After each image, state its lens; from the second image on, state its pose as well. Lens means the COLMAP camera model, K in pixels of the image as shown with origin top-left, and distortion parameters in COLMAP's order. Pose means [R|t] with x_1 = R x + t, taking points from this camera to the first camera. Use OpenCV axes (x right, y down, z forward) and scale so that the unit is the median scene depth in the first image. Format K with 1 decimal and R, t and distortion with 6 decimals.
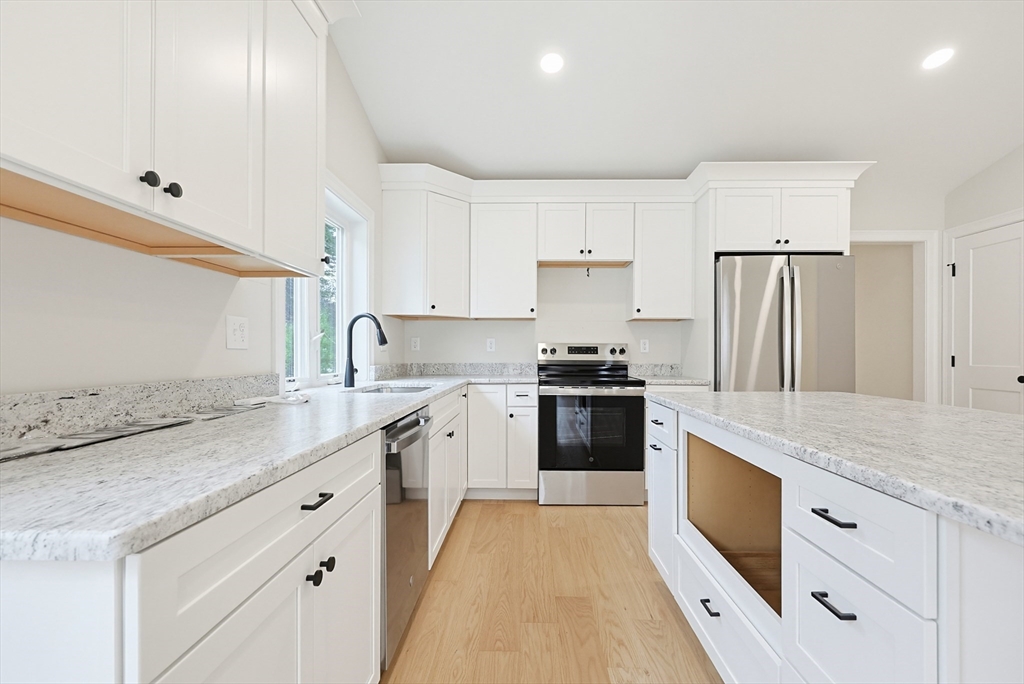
lens RADIAL K [[445.7, 0, 515.7], [0, 445.7, 354.2], [0, 0, 1]] dist [-0.000362, 0.000137]
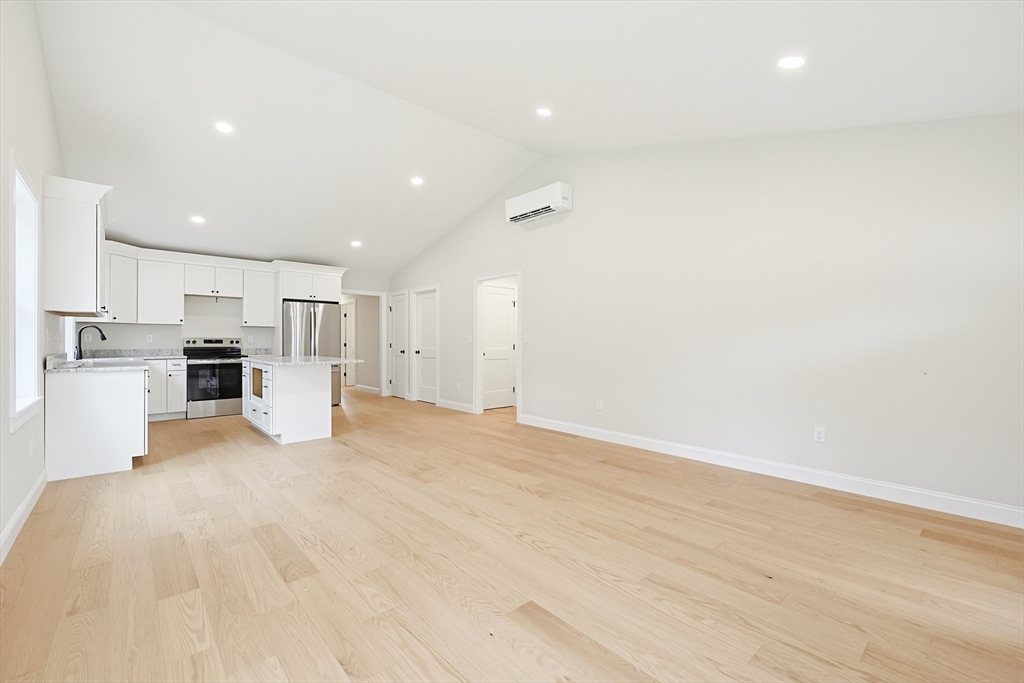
lens RADIAL K [[436.3, 0, 512.0], [0, 436.3, 341.5], [0, 0, 1]] dist [-0.000365, -0.000112]
pose [[0.729327, -0.002469, 0.684161, -0.221237], [0.002254, 0.999997, 0.001205, -0.009661], [-0.684162, 0.000663, 0.729330, -1.405767]]
